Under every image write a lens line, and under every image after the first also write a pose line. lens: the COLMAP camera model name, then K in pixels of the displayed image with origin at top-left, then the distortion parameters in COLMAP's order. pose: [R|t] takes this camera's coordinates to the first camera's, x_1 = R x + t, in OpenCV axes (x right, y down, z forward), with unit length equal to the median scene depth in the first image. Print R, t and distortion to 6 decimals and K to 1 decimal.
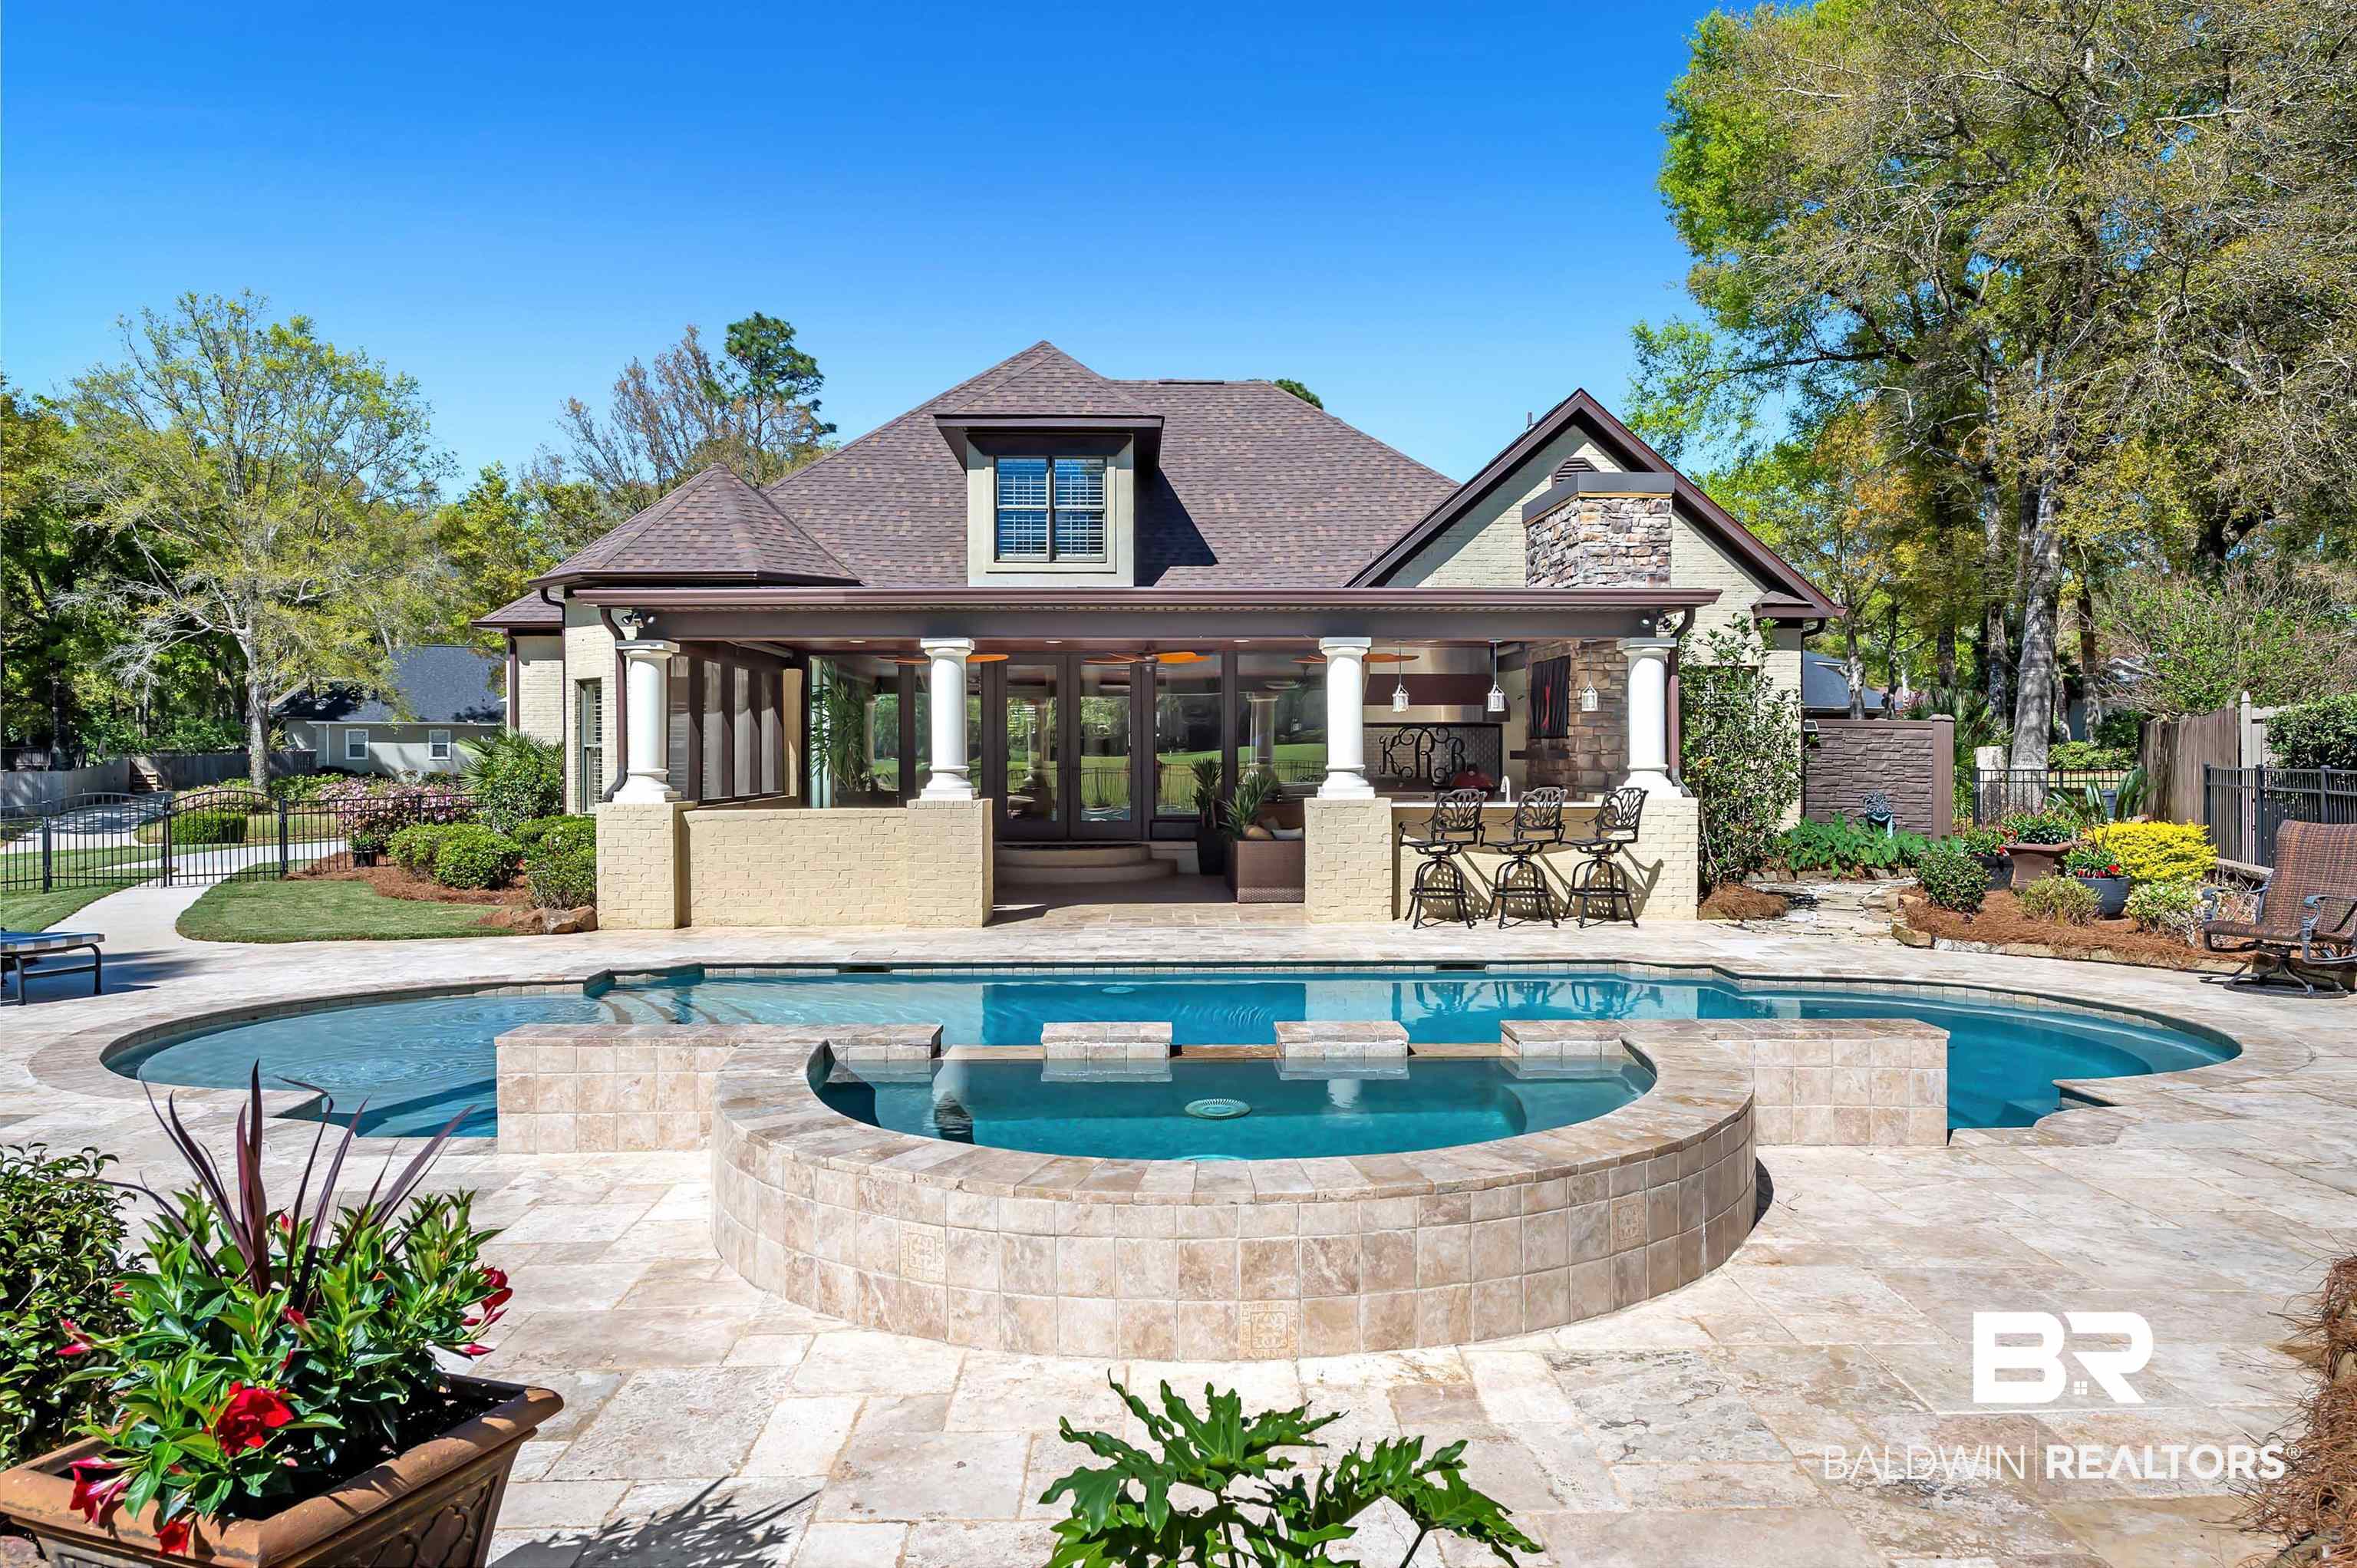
lens RADIAL K [[1631.1, 0, 1178.8], [0, 1631.1, 778.9], [0, 0, 1]] dist [0.003393, 0.000776]
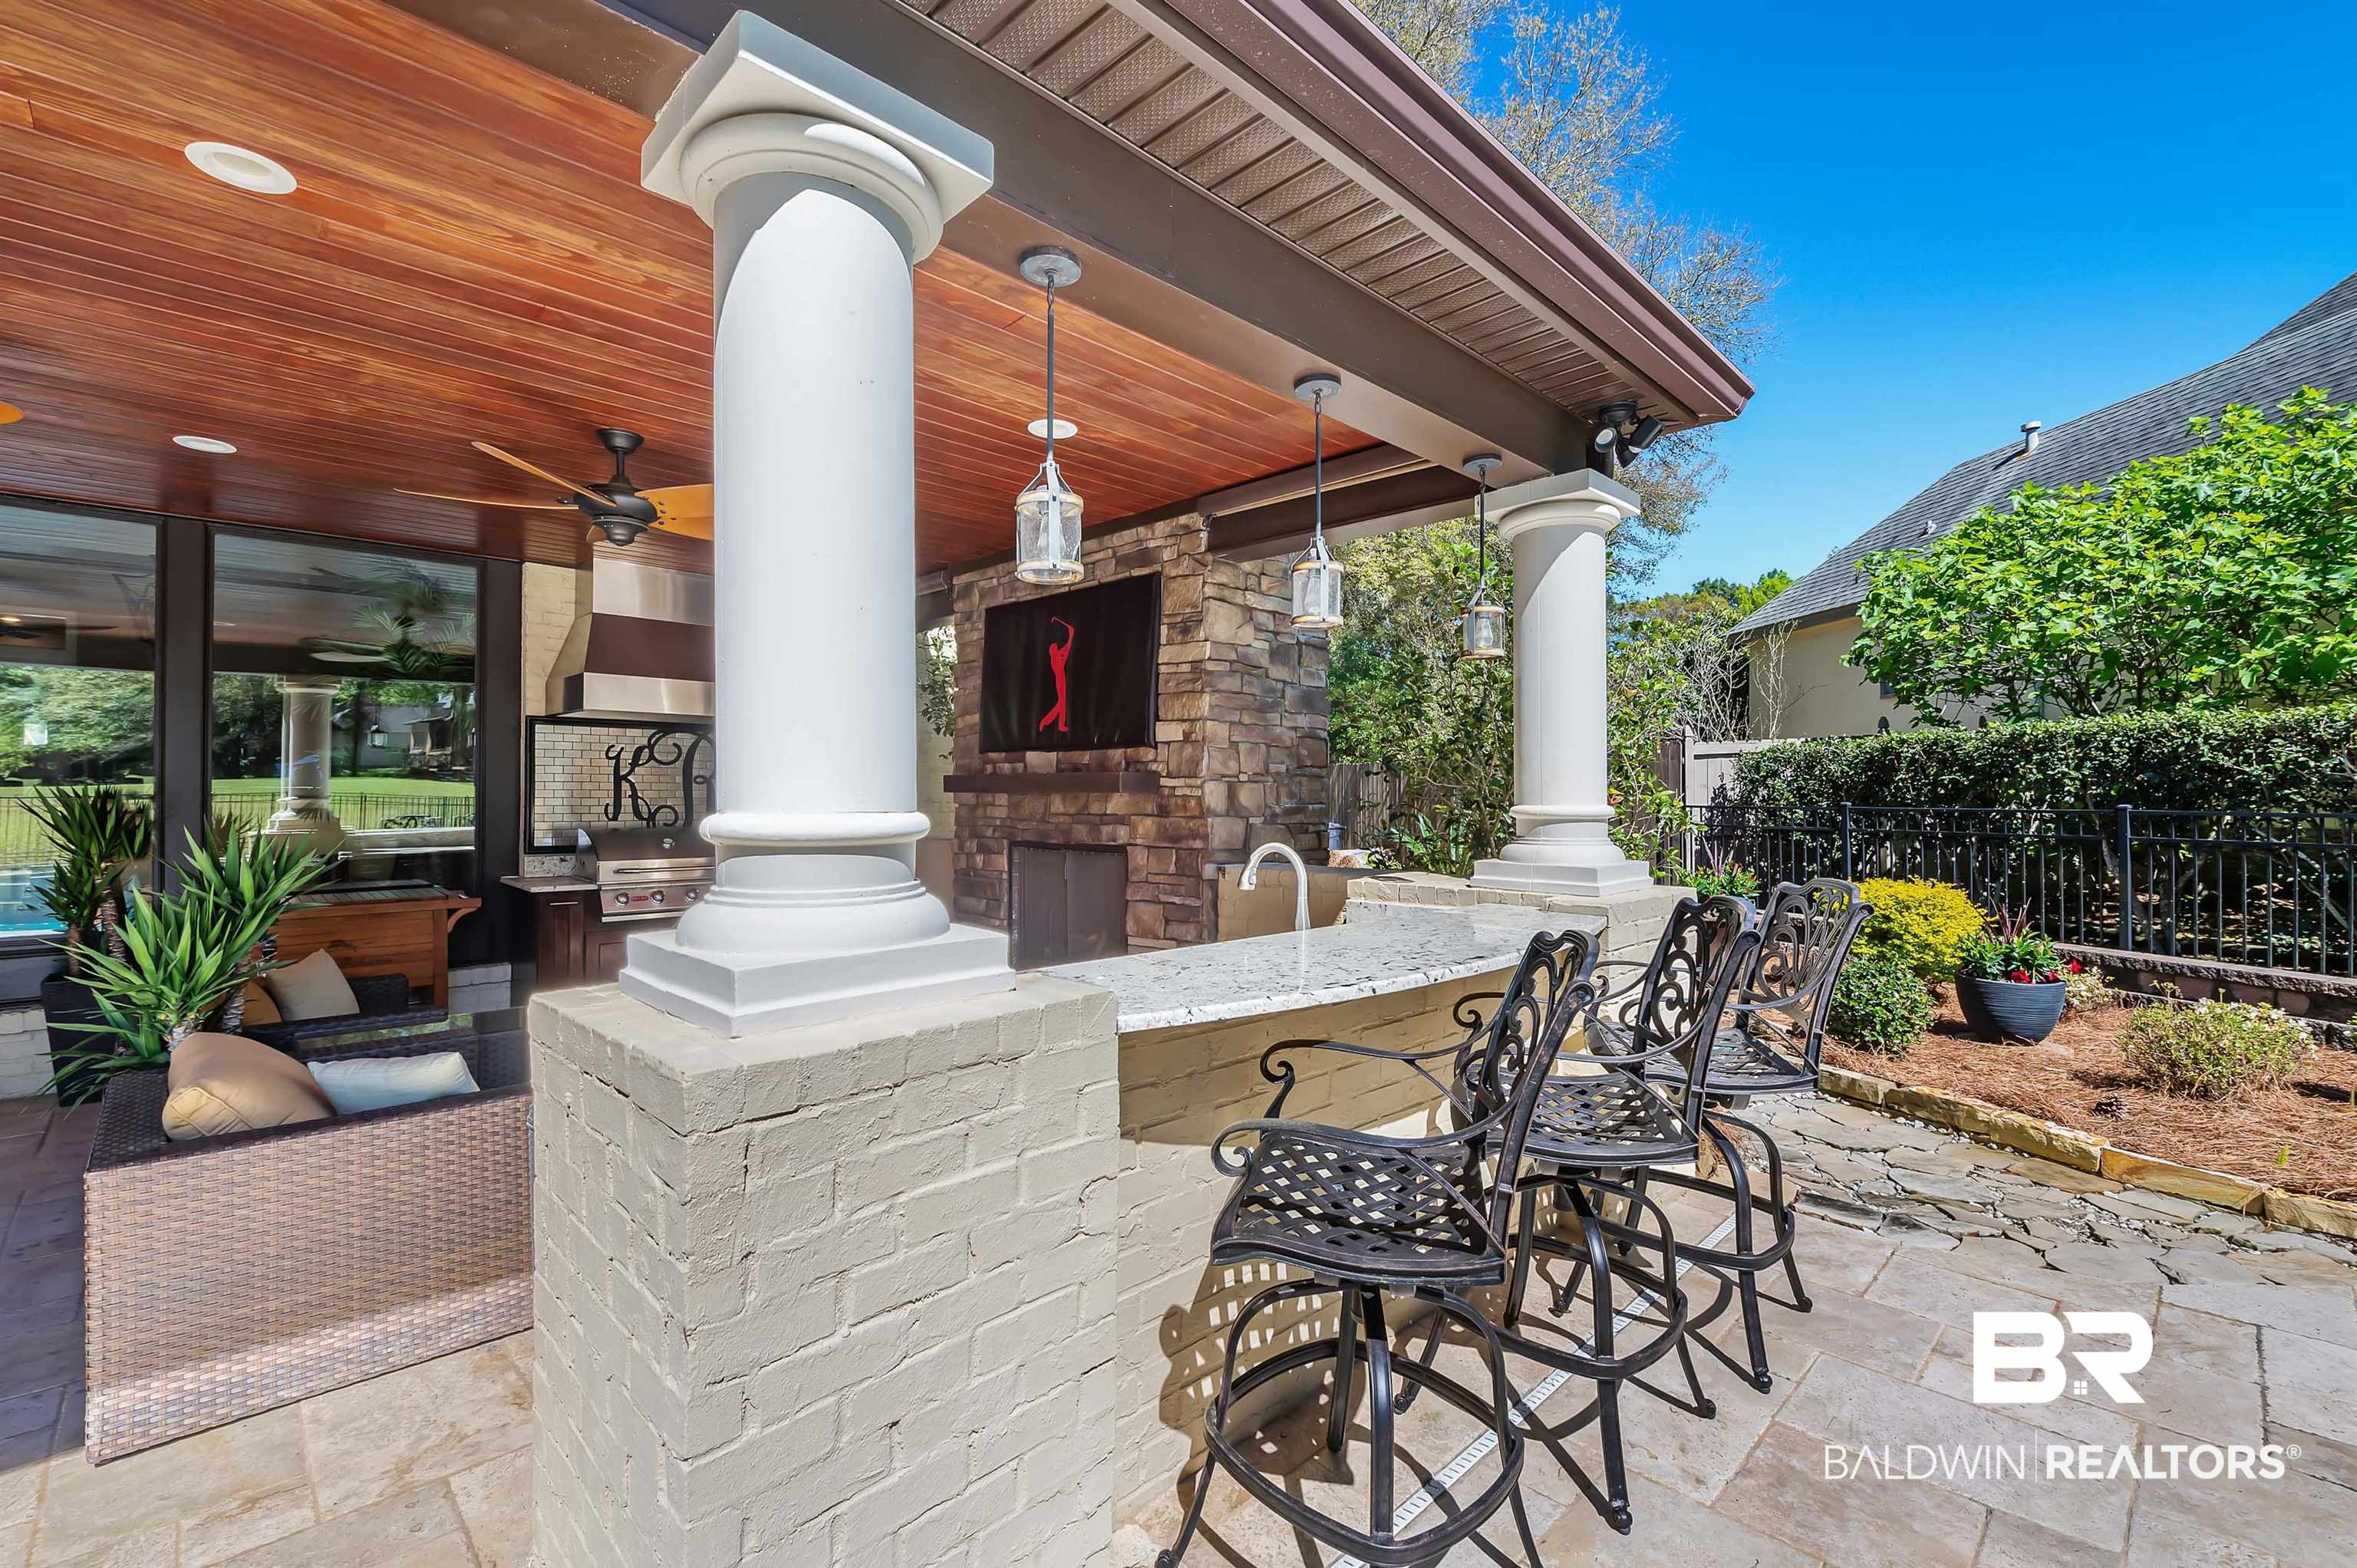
lens RADIAL K [[1010.1, 0, 1186.8], [0, 1010.1, 784.8], [0, 0, 1]] dist [0.003061, 0.000264]
pose [[0.724570, 0.007723, 0.689158, 0.046073], [0.005751, 0.999835, -0.017251, -0.009248], [-0.689177, 0.016463, 0.724406, 0.786050]]
